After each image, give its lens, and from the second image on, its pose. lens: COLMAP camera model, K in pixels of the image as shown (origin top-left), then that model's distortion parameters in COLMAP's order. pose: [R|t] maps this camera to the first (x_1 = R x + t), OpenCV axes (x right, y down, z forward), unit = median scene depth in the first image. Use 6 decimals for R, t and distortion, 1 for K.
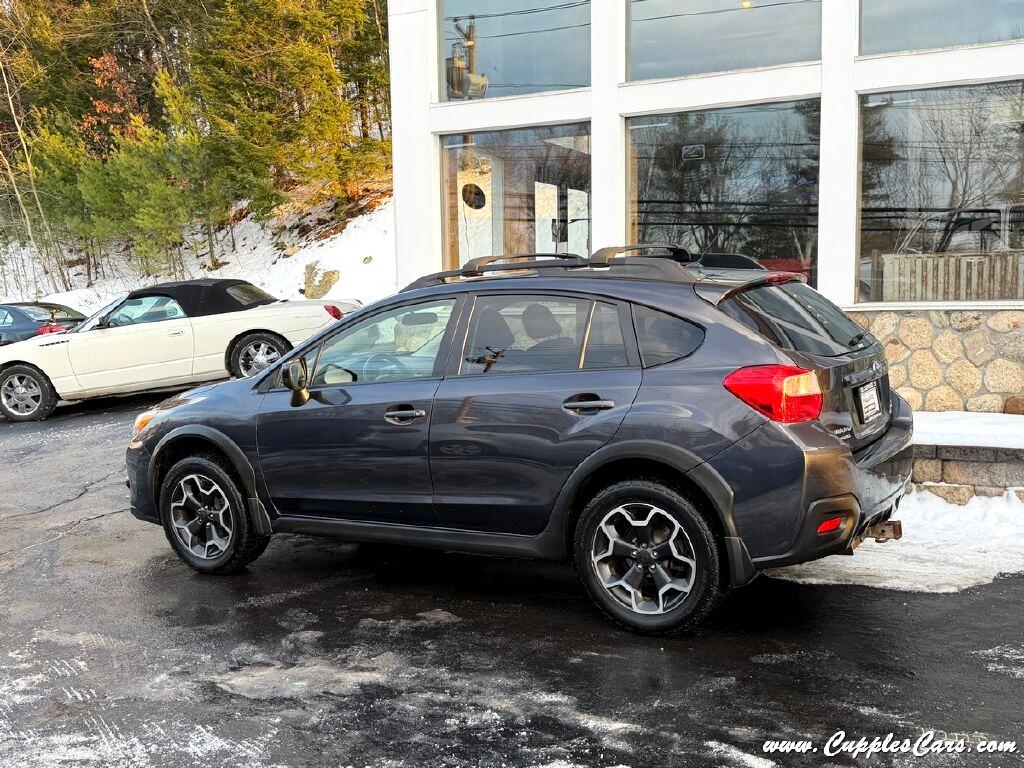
lens RADIAL K [[1066.4, 0, 512.0], [0, 1066.4, 384.0], [0, 0, 1]] dist [0.188275, -0.398676]
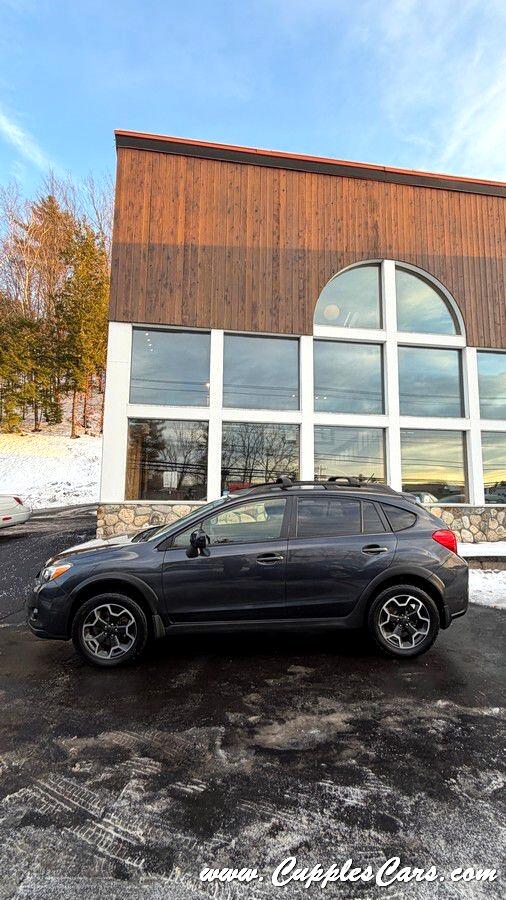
lens RADIAL K [[412.1, 0, 250.5], [0, 412.1, 446.9], [0, 0, 1]] dist [-0.003261, 0.000883]
pose [[0.821188, 0.091406, 0.563290, -0.549986], [0.022559, 0.981117, -0.192096, -0.027364], [-0.570212, 0.170455, 0.803619, 0.387249]]
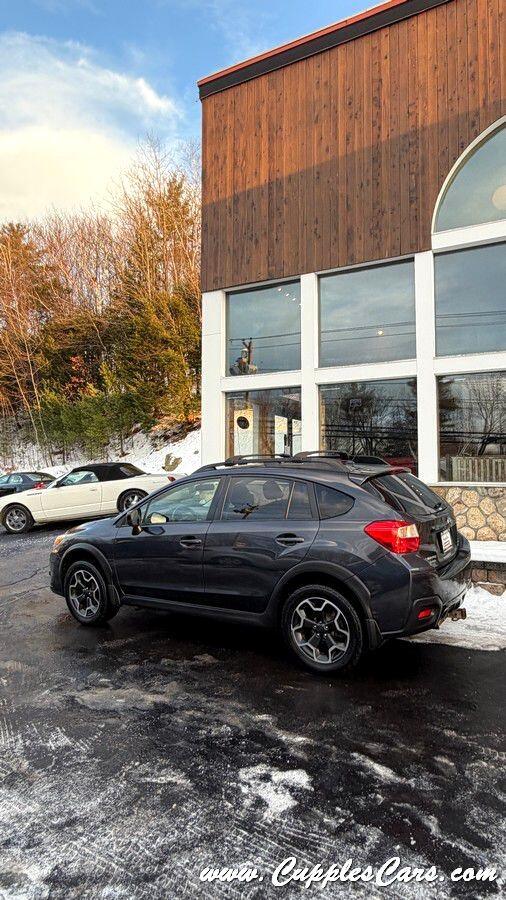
lens RADIAL K [[526.9, 0, 255.8], [0, 526.9, 443.0], [0, 0, 1]] dist [-0.001587, -0.000148]
pose [[0.999453, 0.012392, -0.030654, 0.034667], [-0.016342, 0.991094, -0.132156, -0.020888], [0.028743, 0.132585, 0.990755, 0.092467]]
